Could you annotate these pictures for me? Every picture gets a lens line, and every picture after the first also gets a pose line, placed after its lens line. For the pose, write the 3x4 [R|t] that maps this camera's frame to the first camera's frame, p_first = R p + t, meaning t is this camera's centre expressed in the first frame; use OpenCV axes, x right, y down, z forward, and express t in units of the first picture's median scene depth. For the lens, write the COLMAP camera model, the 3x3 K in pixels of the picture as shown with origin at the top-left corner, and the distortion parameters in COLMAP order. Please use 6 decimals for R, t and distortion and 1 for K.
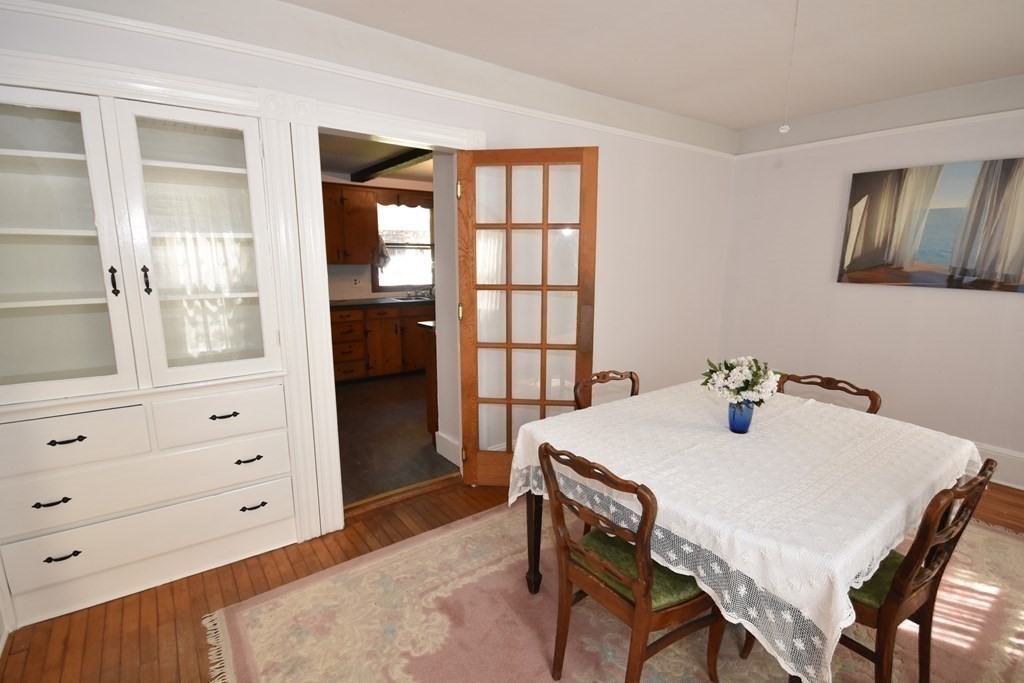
lens RADIAL K [[489.7, 0, 510.3], [0, 489.7, 346.7], [0, 0, 1]] dist [-0.000168, -0.001191]
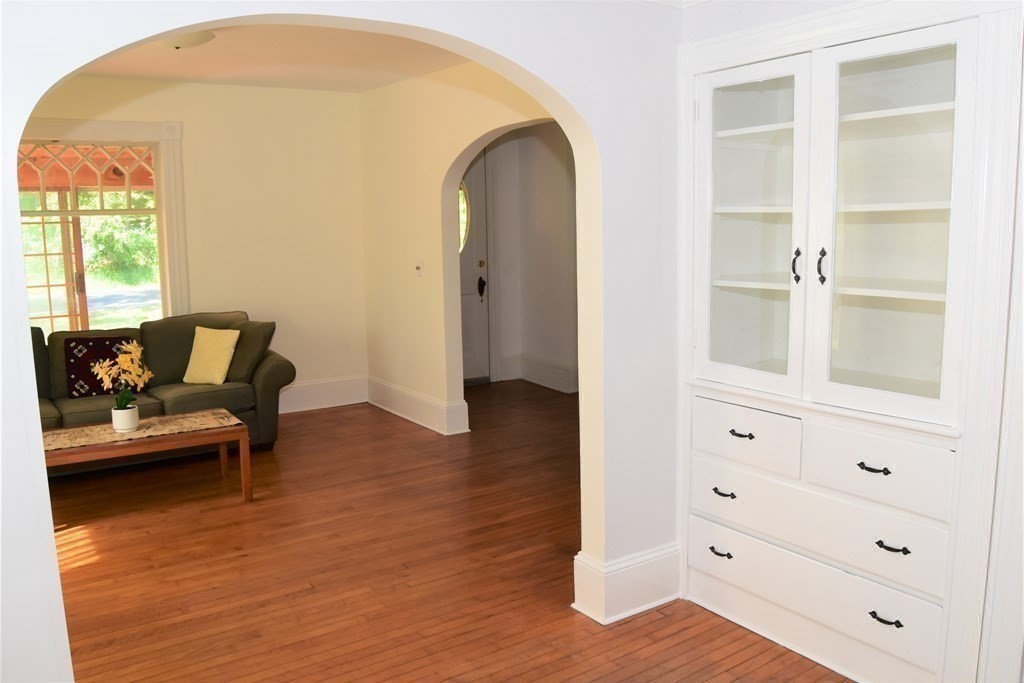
lens RADIAL K [[816.6, 0, 512.0], [0, 816.6, 341.5], [0, 0, 1]] dist [-0.083980, -0.000430]
pose [[-0.032022, 0.136540, -0.990117, 0.424461], [-0.169013, 0.975619, 0.140007, -0.085026], [0.985094, 0.171826, -0.008164, 0.398609]]
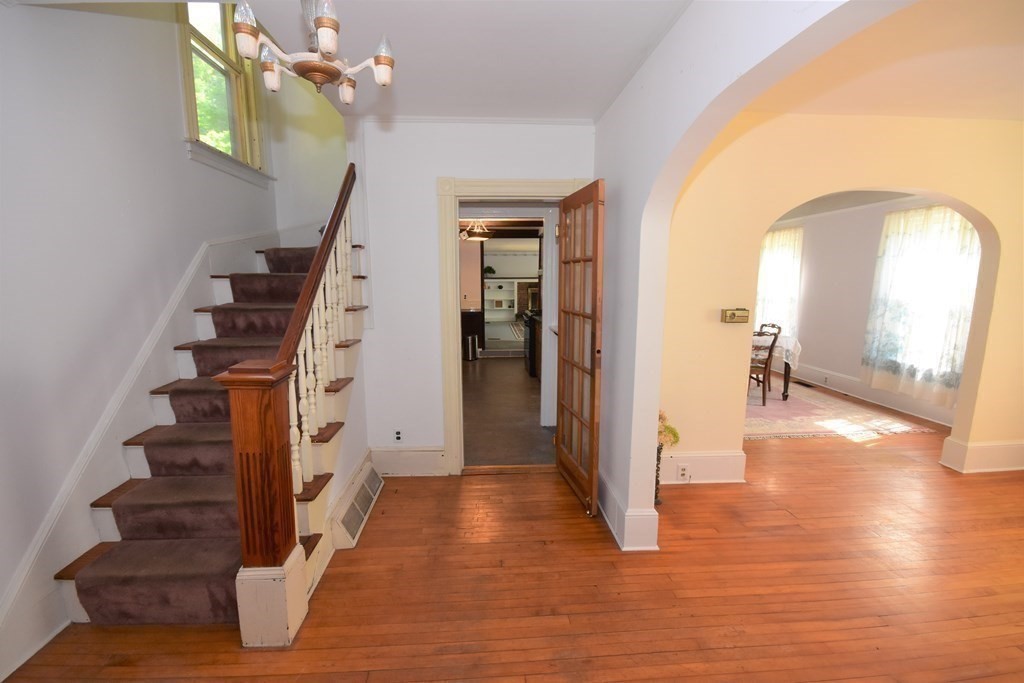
lens RADIAL K [[446.8, 0, 512.3], [0, 446.8, 348.4], [0, 0, 1]] dist [0.000827, -0.007209]
pose [[0.544797, -0.137969, 0.827140, -2.004181], [0.160798, 0.985256, 0.058433, -0.086460], [-0.823007, 0.101169, 0.558950, 0.347631]]
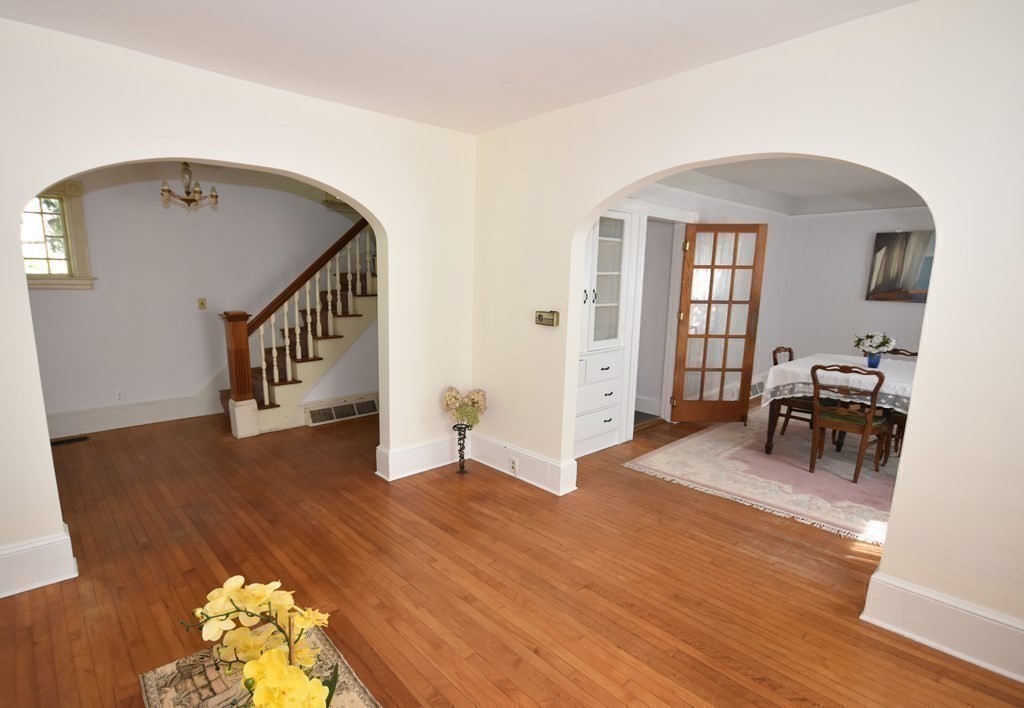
lens RADIAL K [[509.5, 0, 482.9], [0, 509.5, 371.5], [0, 0, 1]] dist [0.000486, -0.000725]
pose [[0.995886, -0.011630, 0.089870, -1.015441], [0.011856, 0.999928, -0.001983, 0.124408], [-0.089841, 0.003041, 0.995951, -0.754833]]
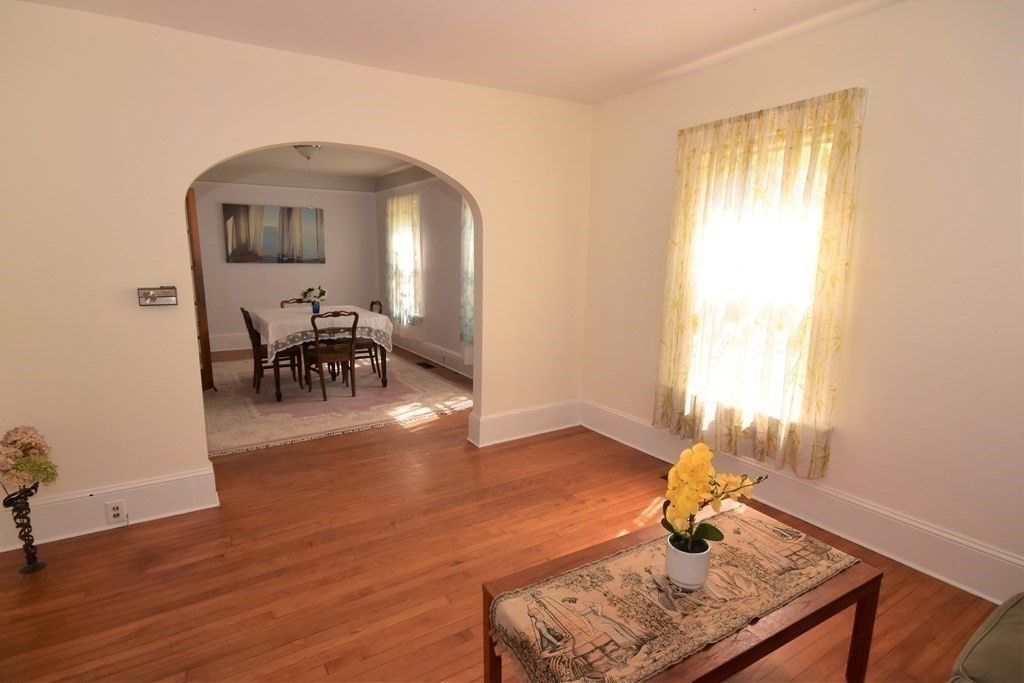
lens RADIAL K [[524.0, 0, 509.9], [0, 524.0, 350.7], [0, 0, 1]] dist [0.000195, -0.000194]
pose [[0.075848, -0.194215, 0.978022, -1.696897], [0.177810, 0.967761, 0.178388, 0.031490], [-0.981137, 0.160372, 0.107936, -0.251801]]
